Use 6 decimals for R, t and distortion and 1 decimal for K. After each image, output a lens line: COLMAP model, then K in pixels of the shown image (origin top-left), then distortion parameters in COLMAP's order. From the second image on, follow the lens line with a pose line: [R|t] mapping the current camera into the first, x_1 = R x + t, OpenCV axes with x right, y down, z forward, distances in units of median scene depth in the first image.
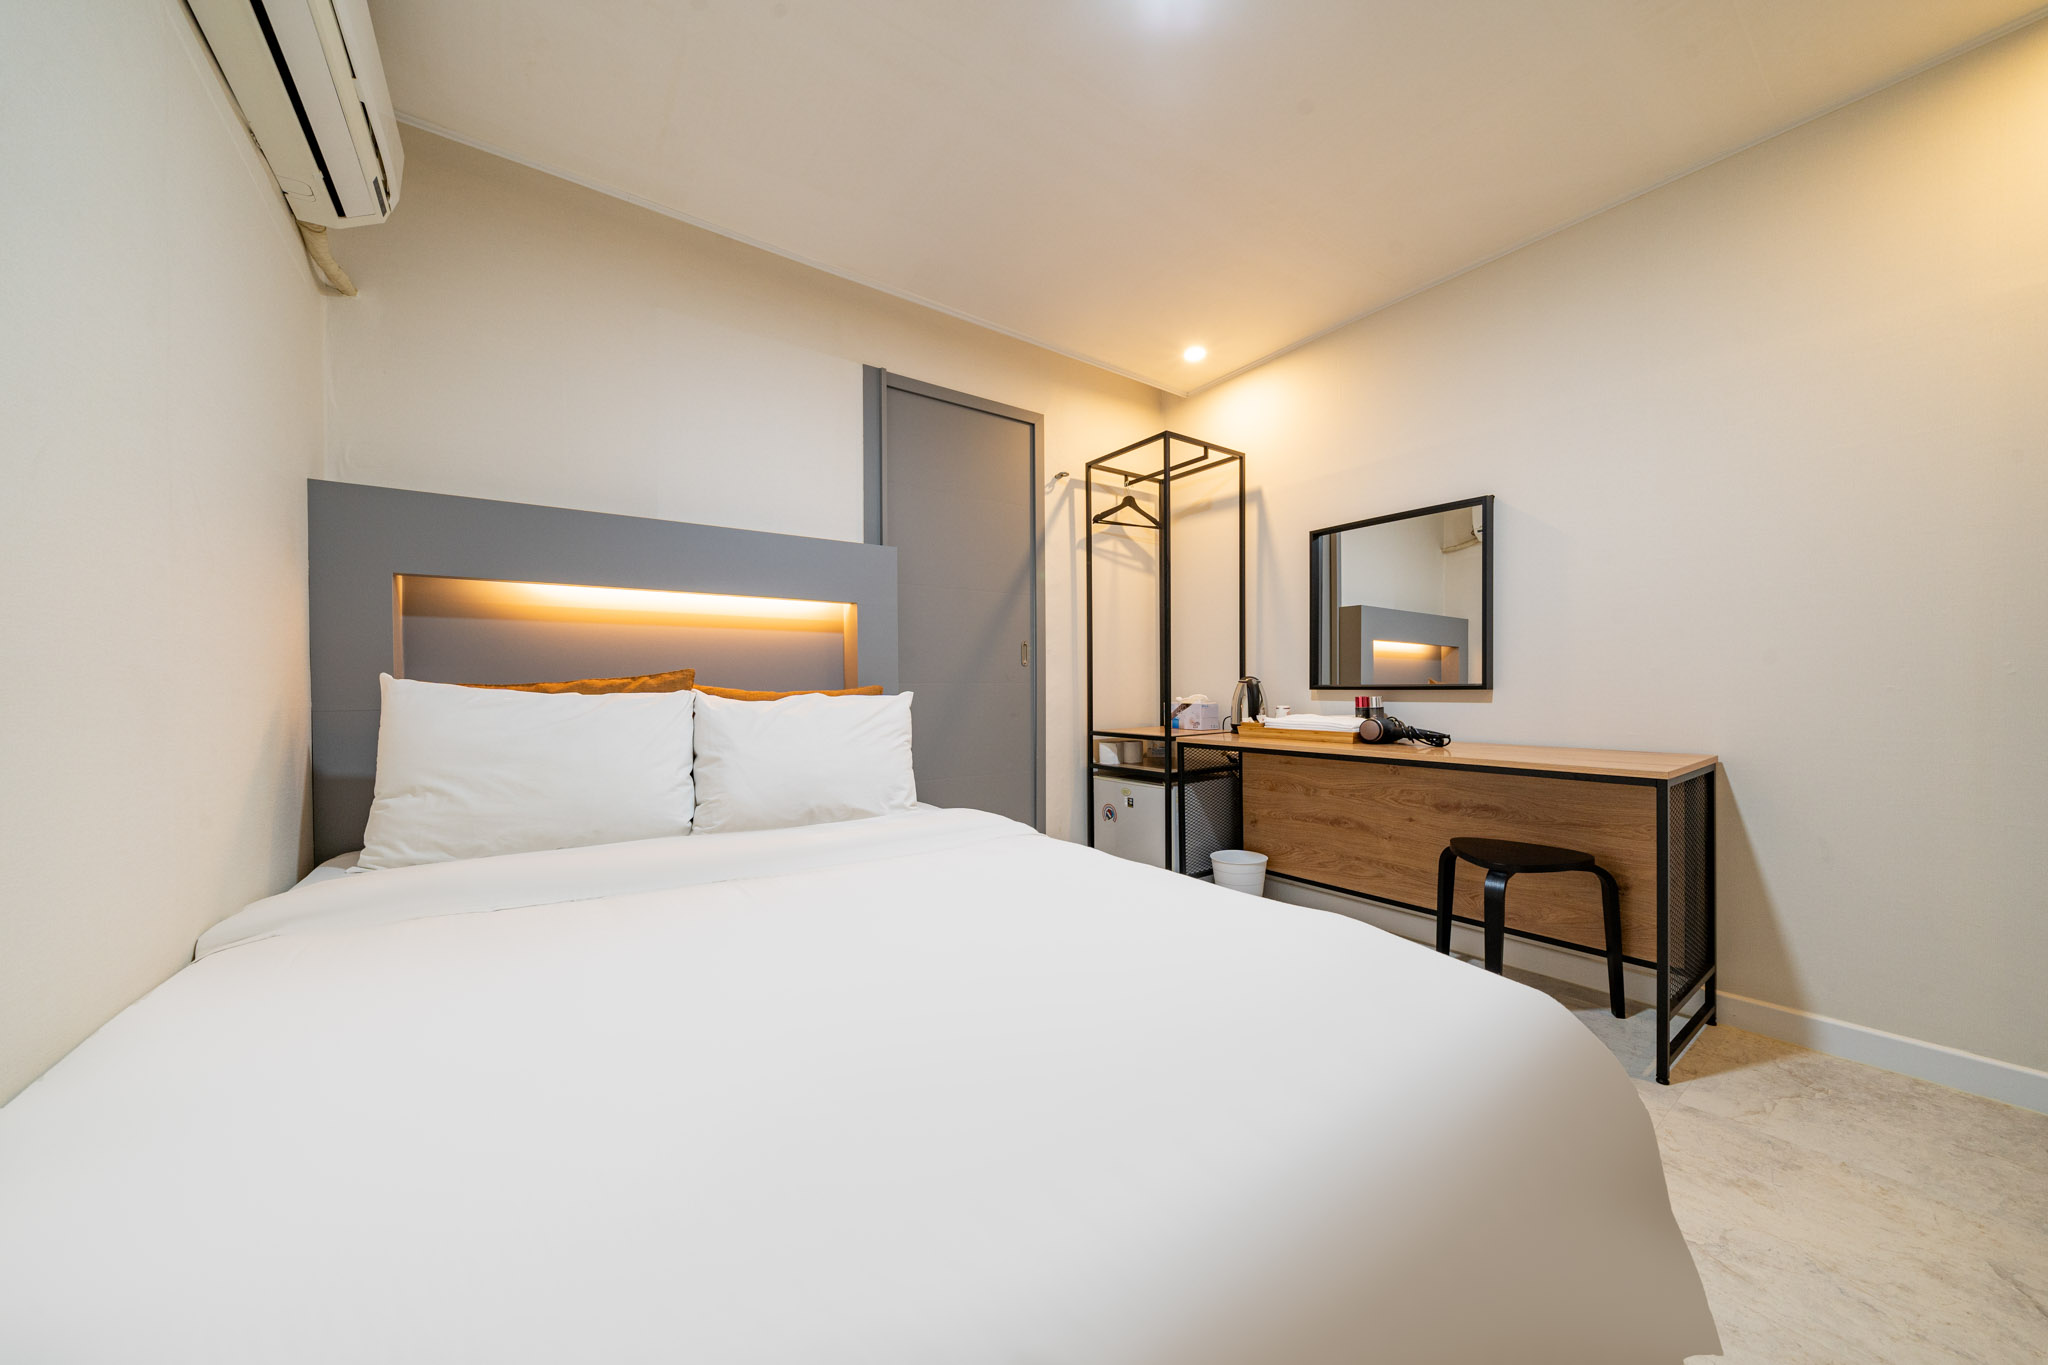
lens RADIAL K [[697.8, 0, 1024.0], [0, 697.8, 682.5], [0, 0, 1]] dist [-0.000635, -0.000145]
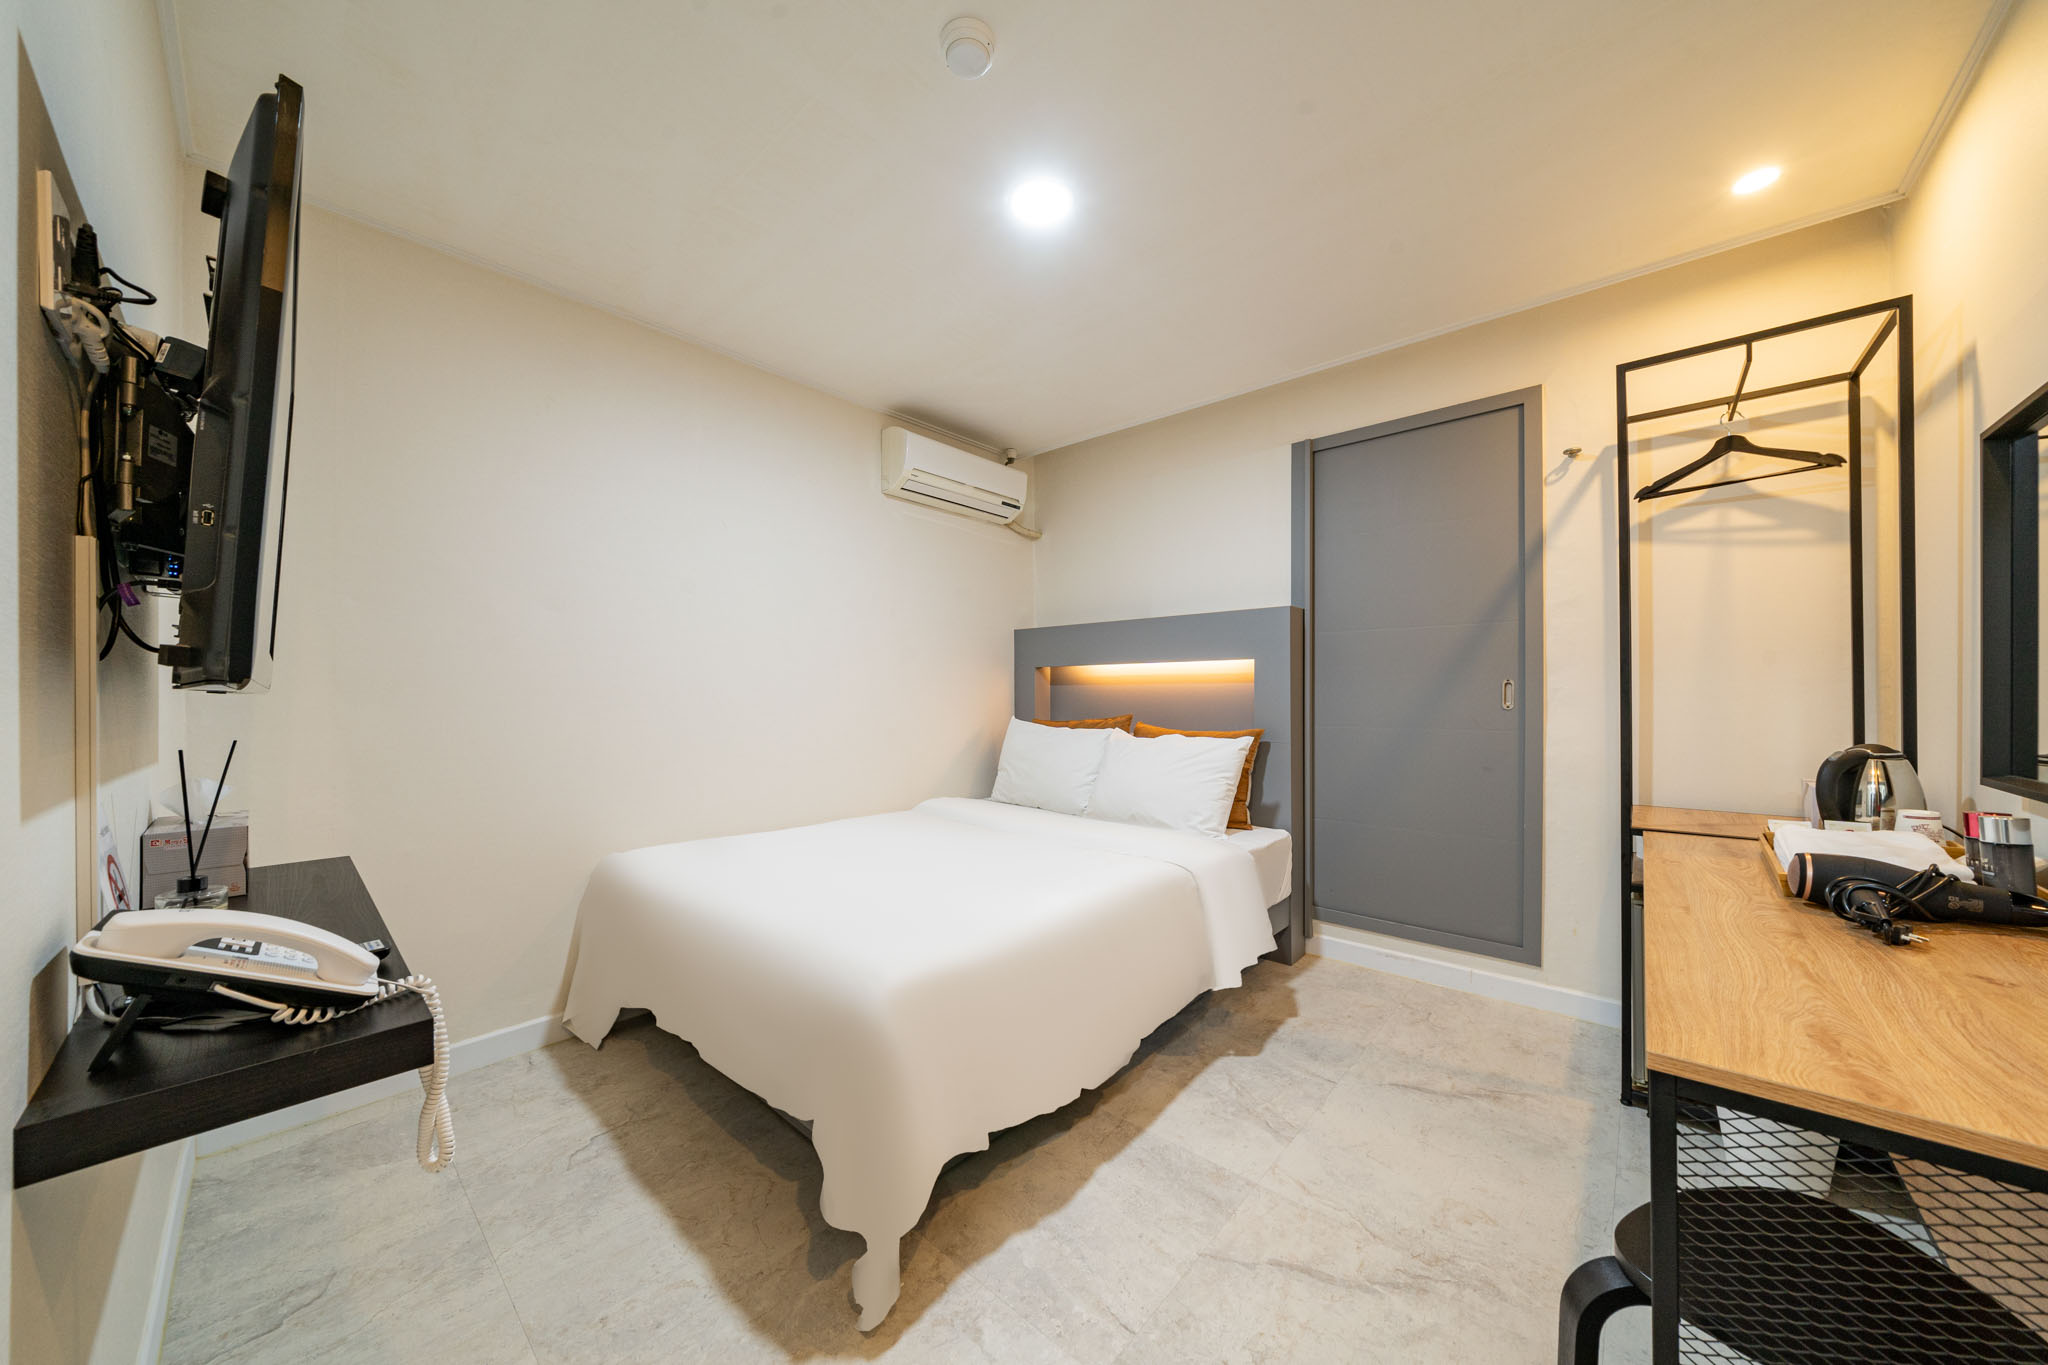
lens RADIAL K [[697.8, 0, 1024.0], [0, 697.8, 682.5], [0, 0, 1]] dist [-0.000635, -0.000145]
pose [[0.235041, -0.017925, -0.971820, 0.645902], [0.001455, 0.999835, -0.018090, -0.040652], [0.971984, 0.002838, 0.235028, 0.263834]]
